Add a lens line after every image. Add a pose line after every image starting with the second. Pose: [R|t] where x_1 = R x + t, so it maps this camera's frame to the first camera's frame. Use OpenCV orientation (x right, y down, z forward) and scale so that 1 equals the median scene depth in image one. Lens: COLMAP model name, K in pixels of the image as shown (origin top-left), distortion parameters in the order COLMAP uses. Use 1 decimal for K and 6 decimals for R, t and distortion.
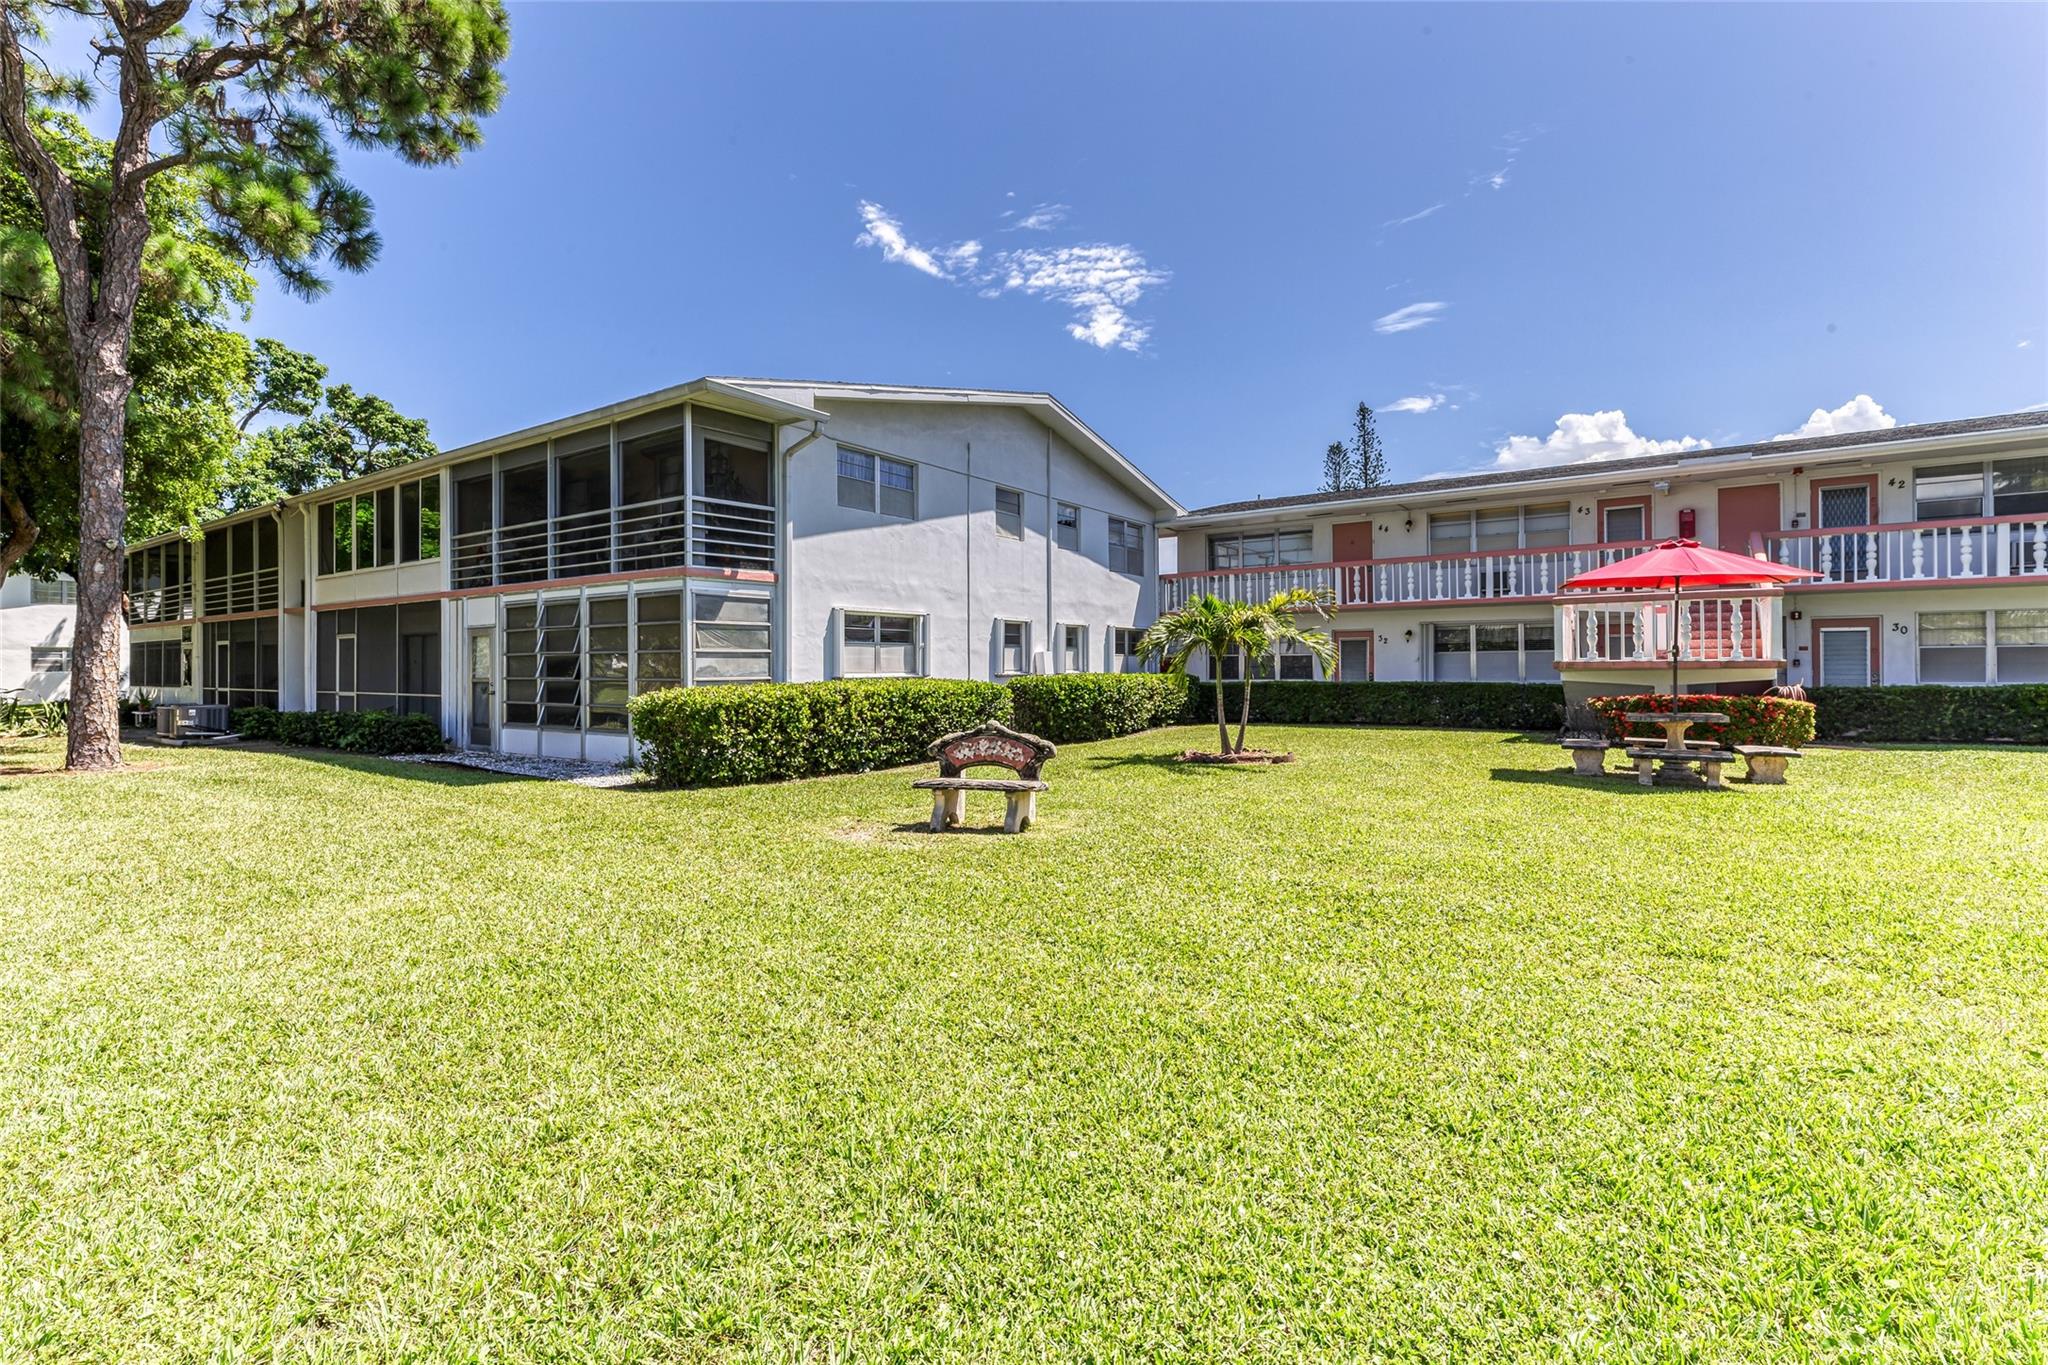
lens RADIAL K [[914.9, 0, 1019.1], [0, 914.9, 662.7], [0, 0, 1]] dist [0.004959, -0.000603]
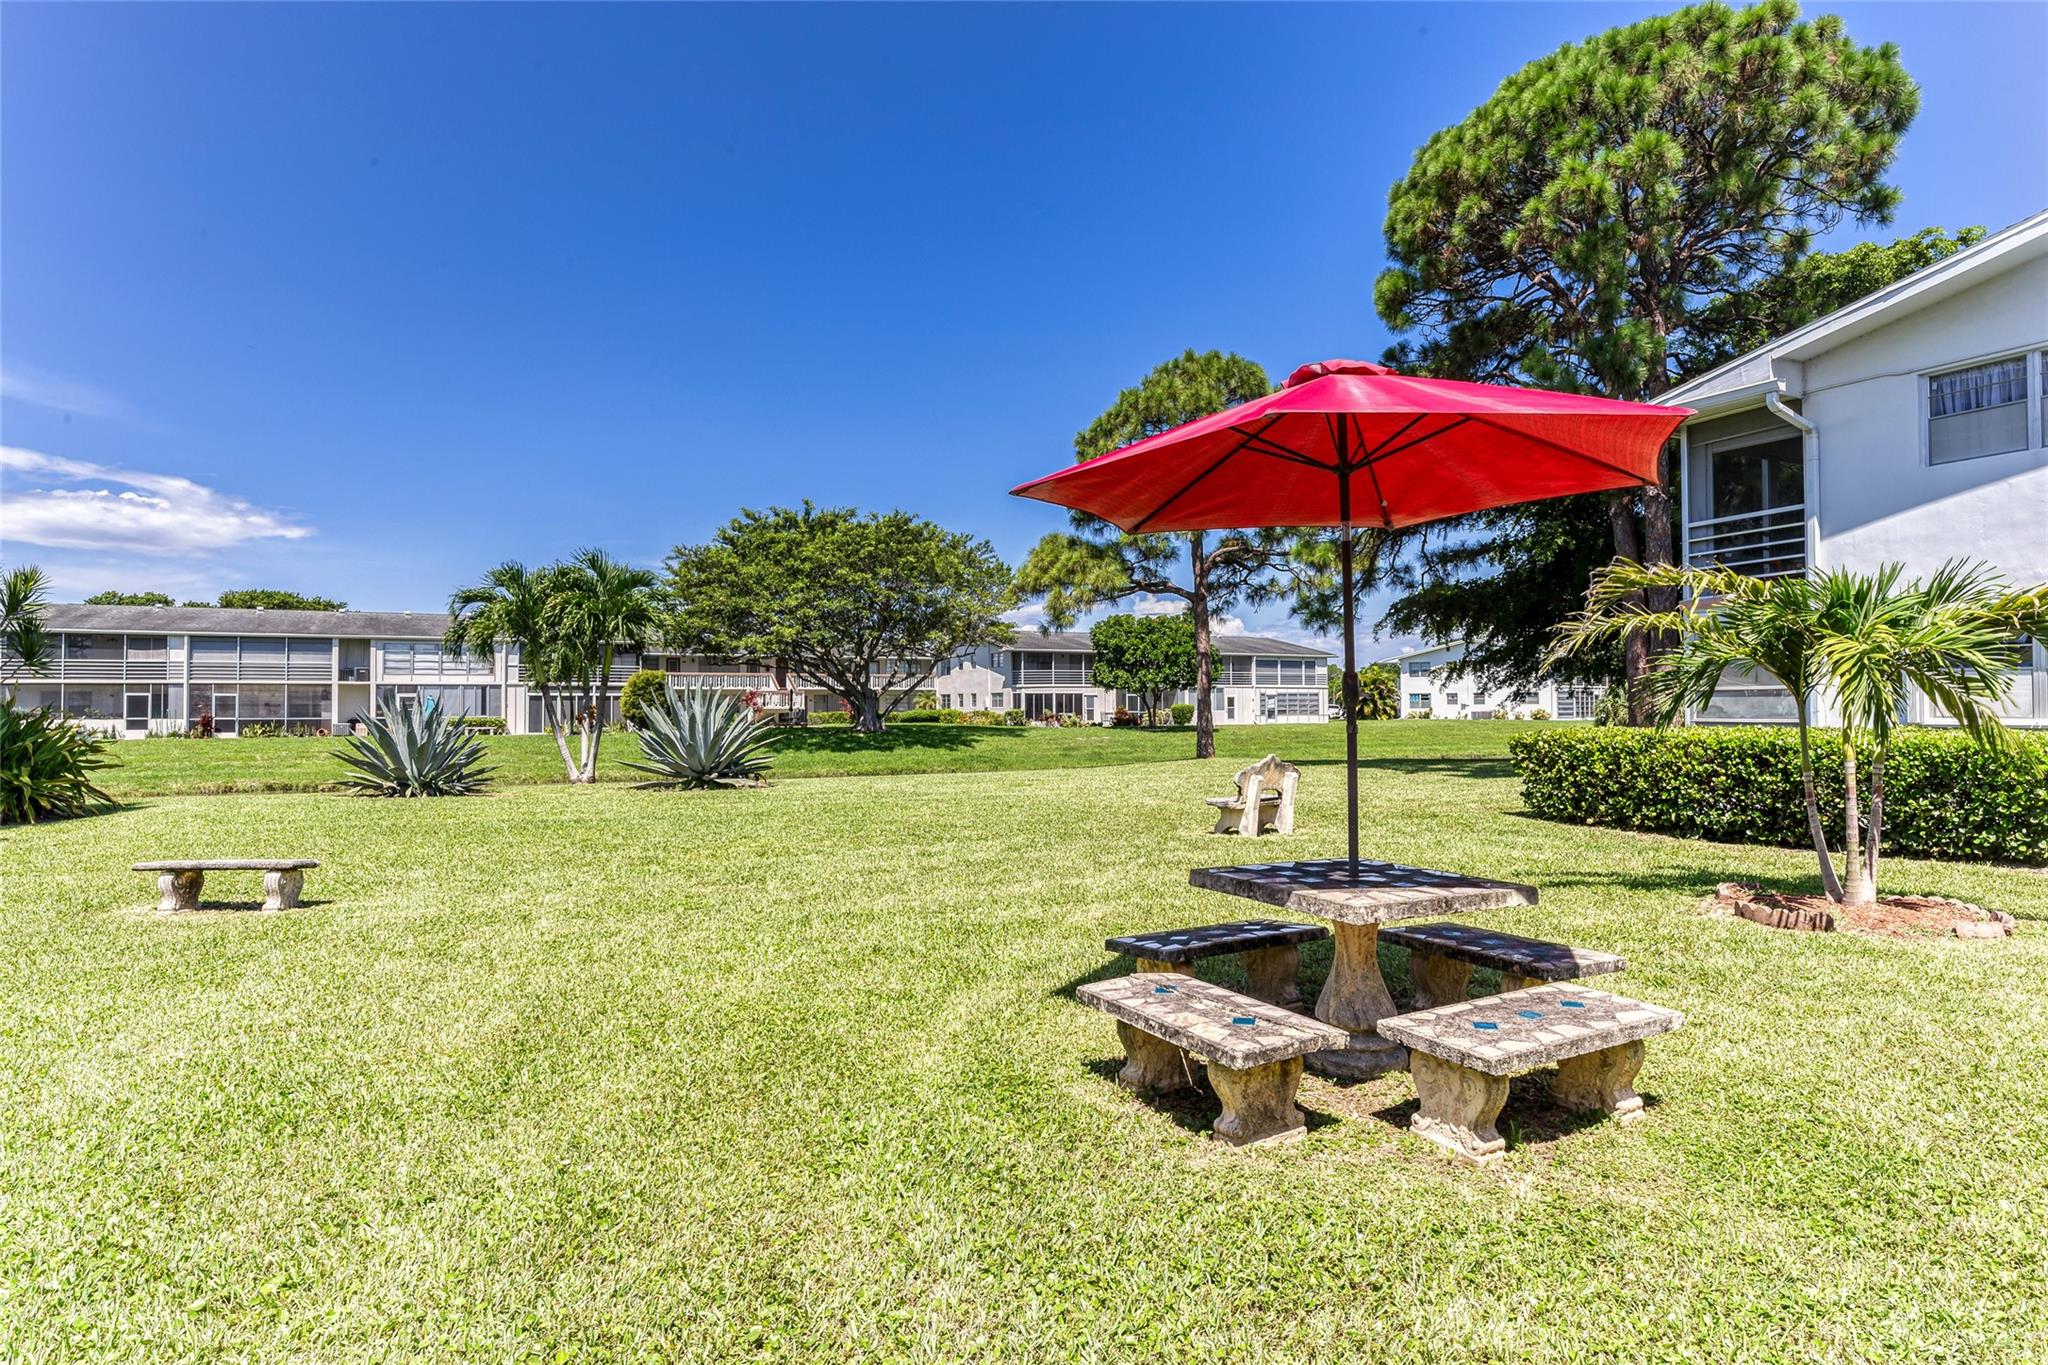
lens RADIAL K [[1191.6, 0, 1026.1], [0, 1191.6, 691.0], [0, 0, 1]] dist [-0.000353, 0.000144]
pose [[-0.466045, -0.004641, -0.884749, 1.036587], [0.011242, 0.999874, -0.011166, -0.006233], [0.884689, -0.015150, -0.465935, 0.969914]]
